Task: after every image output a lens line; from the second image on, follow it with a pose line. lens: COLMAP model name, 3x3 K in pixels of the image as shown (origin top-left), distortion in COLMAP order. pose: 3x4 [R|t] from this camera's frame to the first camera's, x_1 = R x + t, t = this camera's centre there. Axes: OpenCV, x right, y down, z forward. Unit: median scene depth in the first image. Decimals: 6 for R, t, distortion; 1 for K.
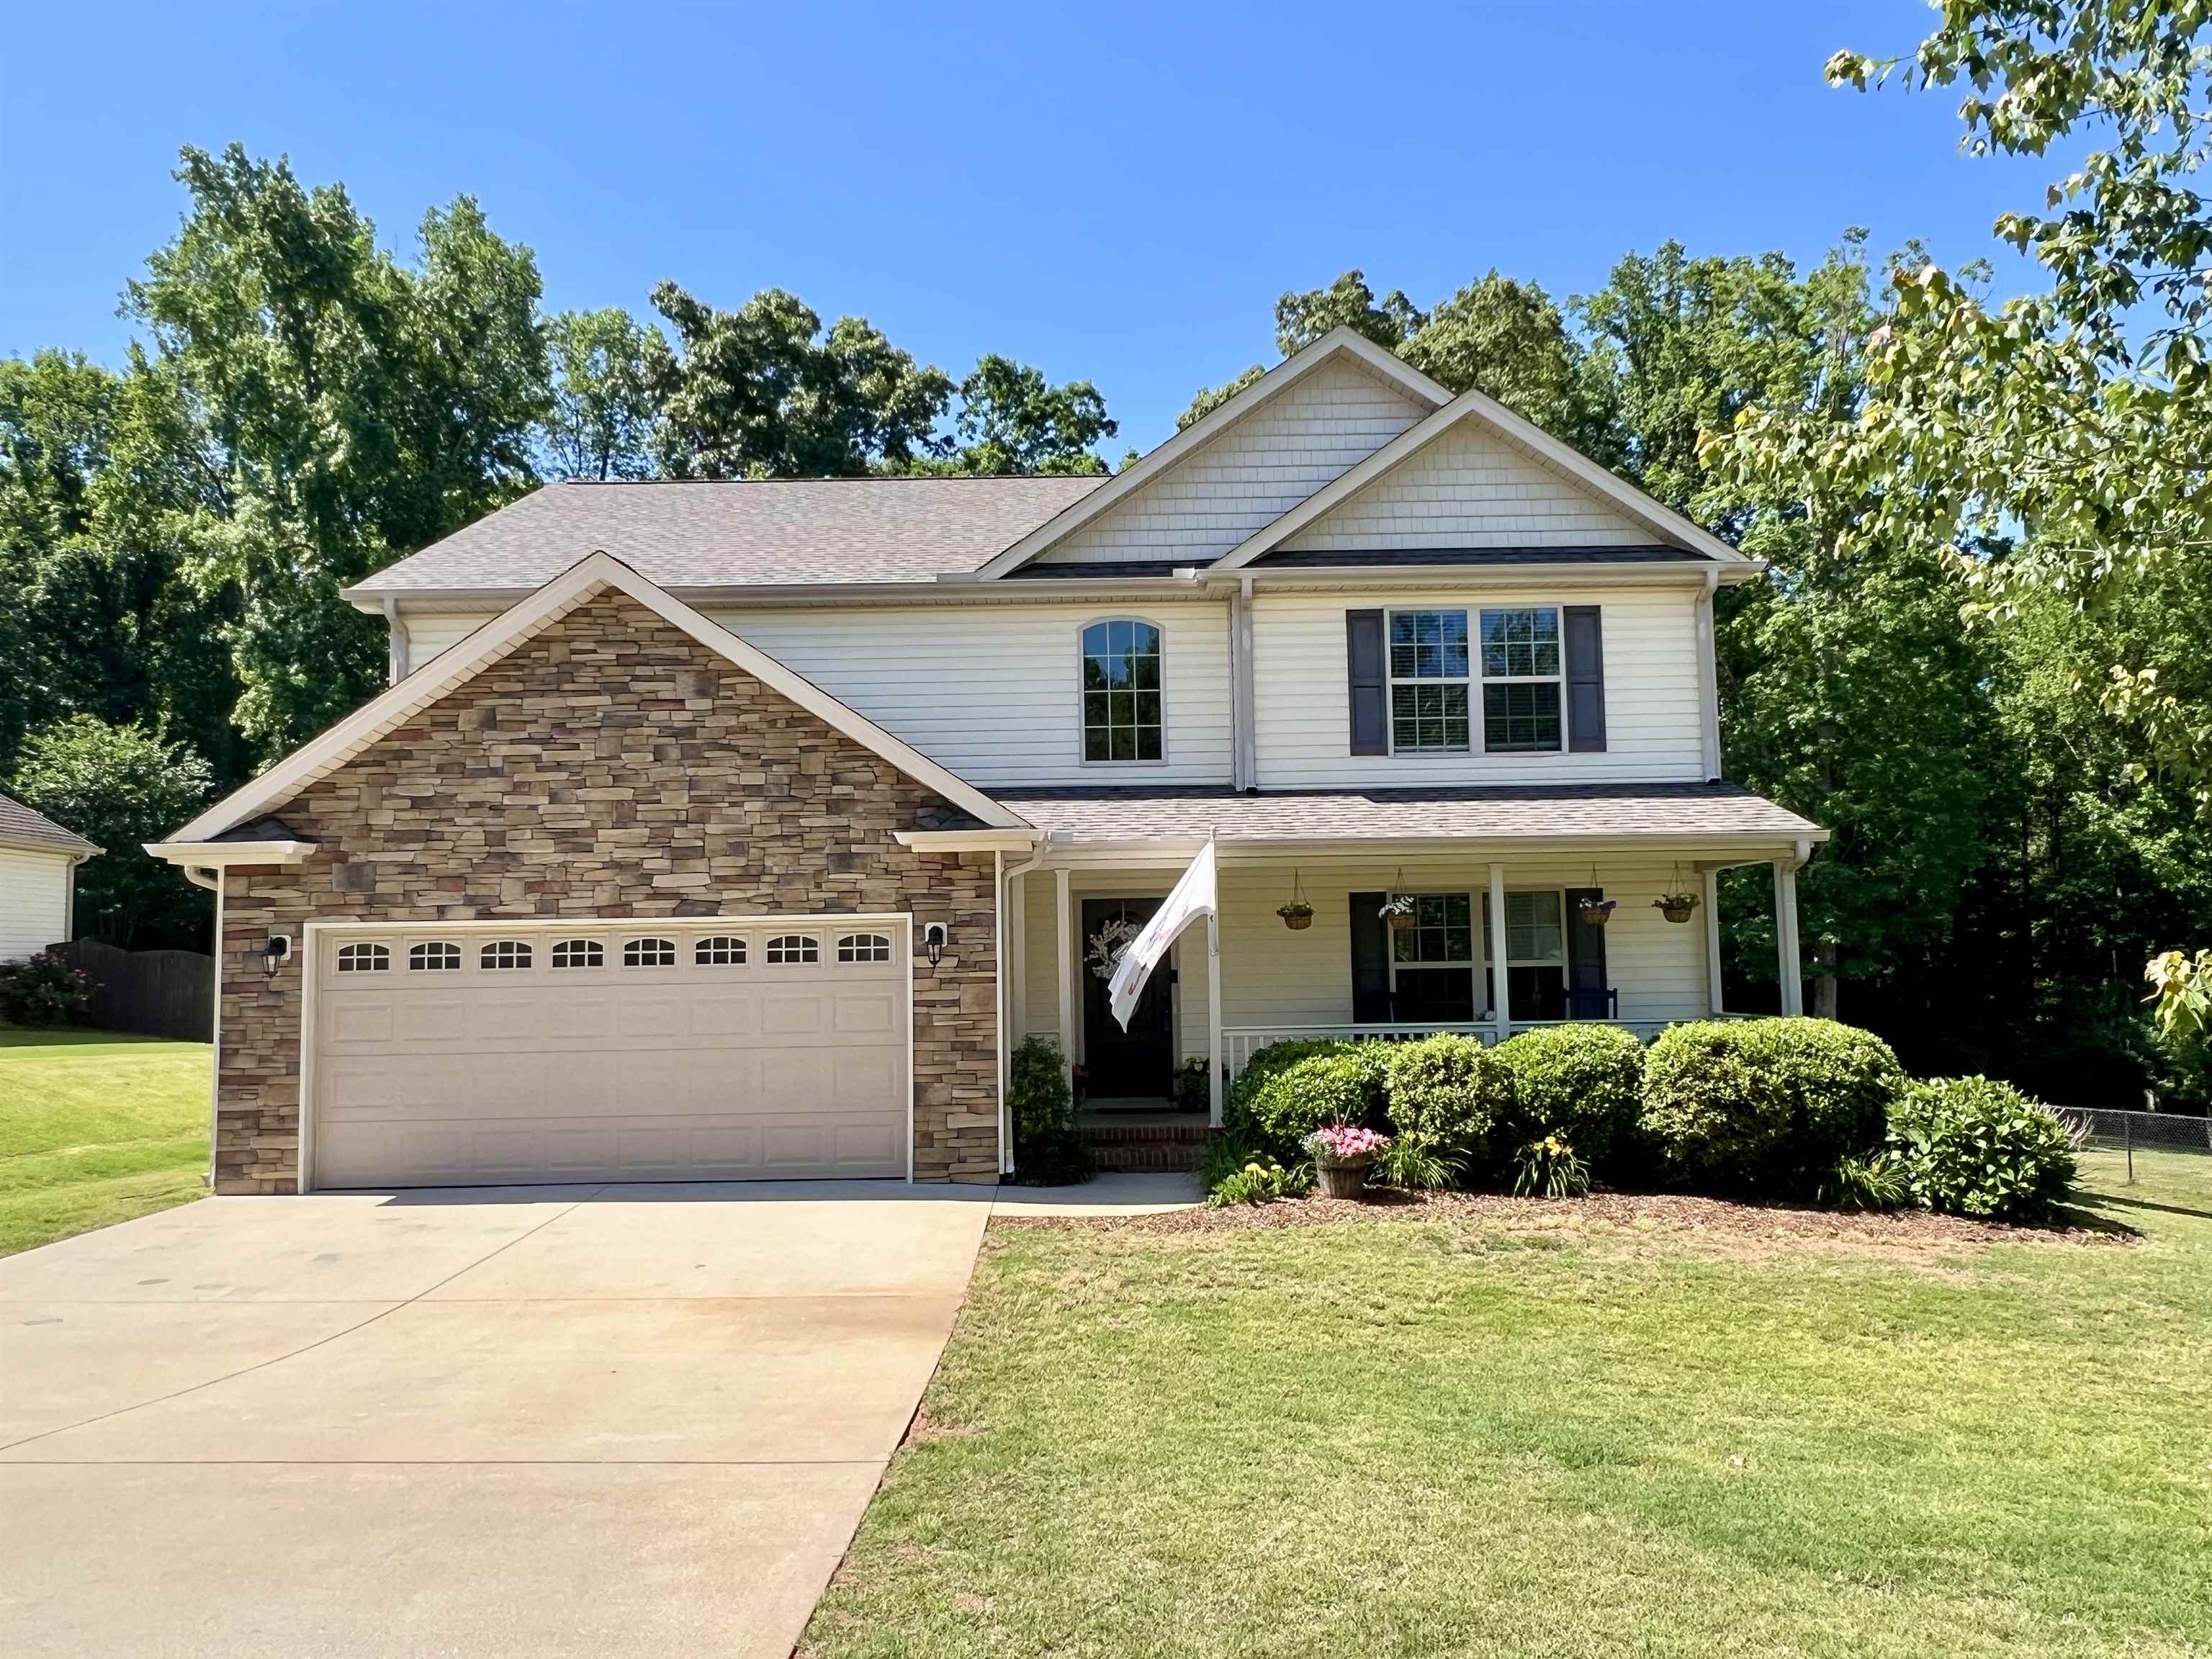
lens RADIAL K [[1557.4, 0, 1091.6], [0, 1557.4, 834.3], [0, 0, 1]] dist [0.003255, 0.000244]
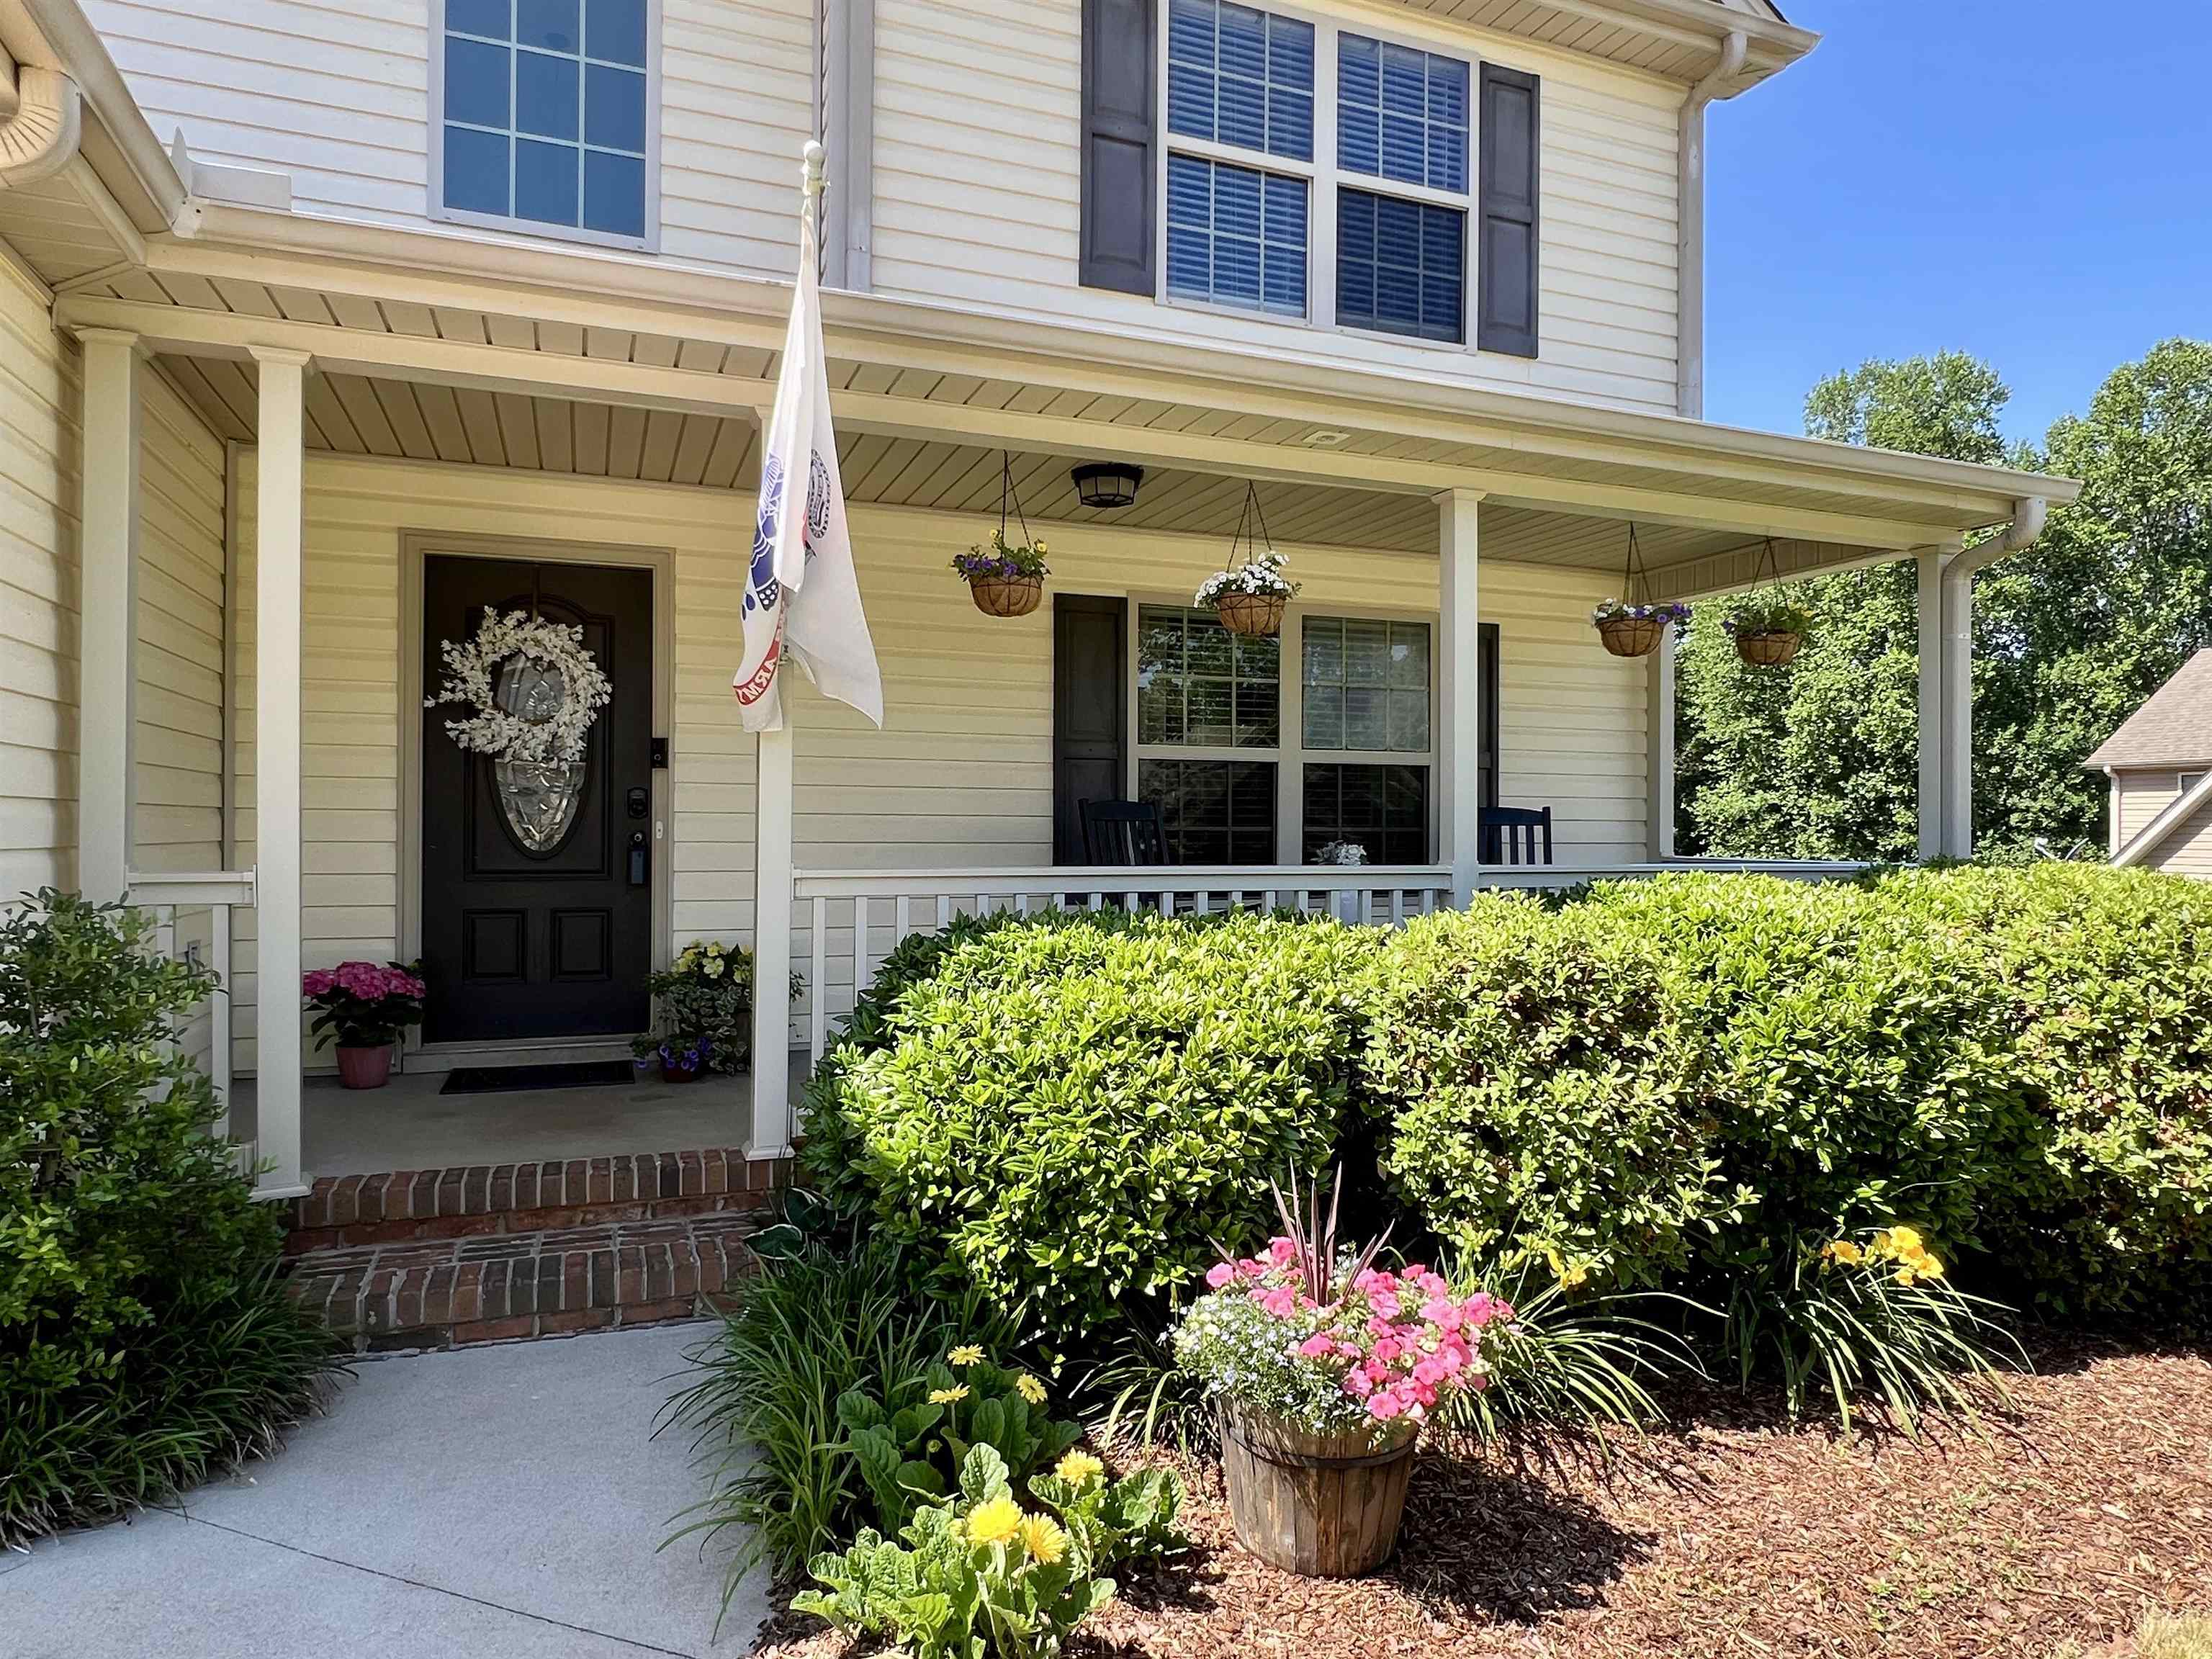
lens RADIAL K [[1327.5, 0, 1102.9], [0, 1327.5, 825.9], [0, 0, 1]] dist [0.002531, -0.000493]
pose [[0.933348, 0.021993, 0.358298, 0.040716], [-0.052469, 0.995760, 0.075557, 0.086471], [-0.355117, -0.089321, 0.930545, 0.690221]]
